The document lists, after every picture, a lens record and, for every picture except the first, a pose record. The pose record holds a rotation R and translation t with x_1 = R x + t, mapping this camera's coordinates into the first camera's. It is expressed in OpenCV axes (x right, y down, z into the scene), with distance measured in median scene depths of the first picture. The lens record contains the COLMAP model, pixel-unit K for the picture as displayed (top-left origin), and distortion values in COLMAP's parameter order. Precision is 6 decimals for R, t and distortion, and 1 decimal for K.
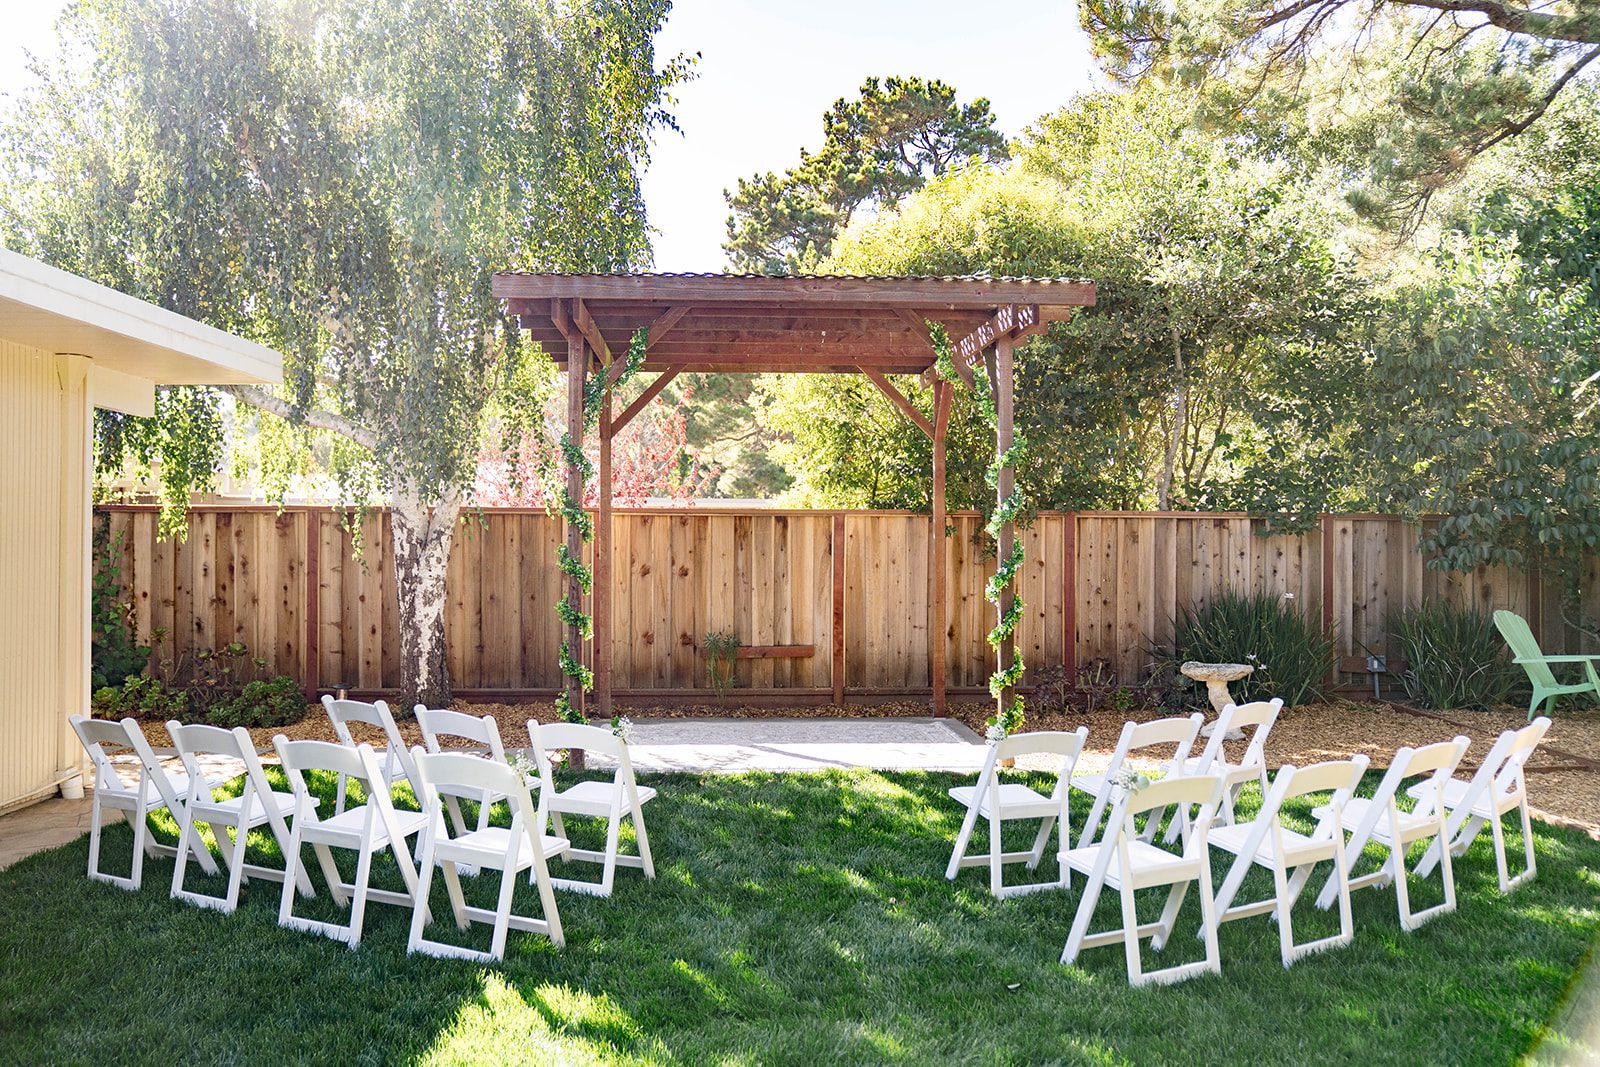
lens RADIAL K [[2630.3, 0, 800.0], [0, 2630.3, 533.5], [0, 0, 1]] dist [0.257907, 0.118196]
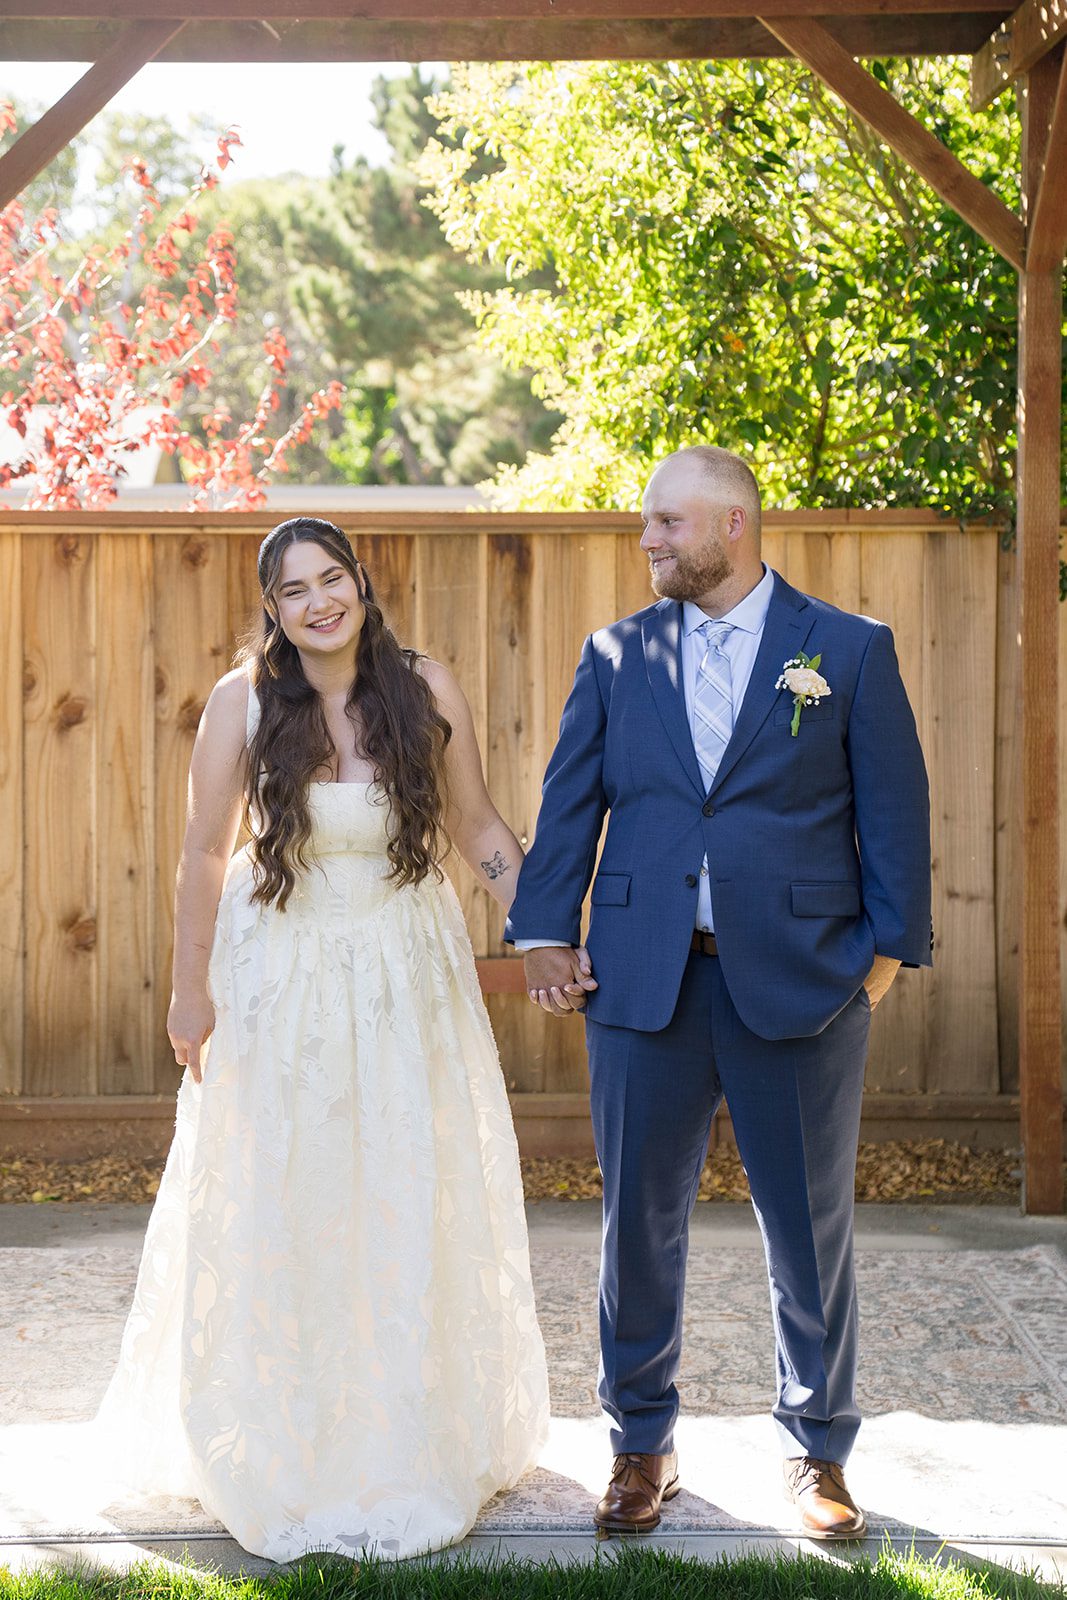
lens RADIAL K [[2943.7, 0, 453.1], [0, 2943.7, 680.2], [0, 0, 1]] dist [0.270313, -0.080524]
pose [[0.995148, -0.001908, -0.098373, 0.020305], [0.006297, 0.998997, 0.044326, -0.004881], [0.098190, -0.044730, 0.994162, 0.659642]]
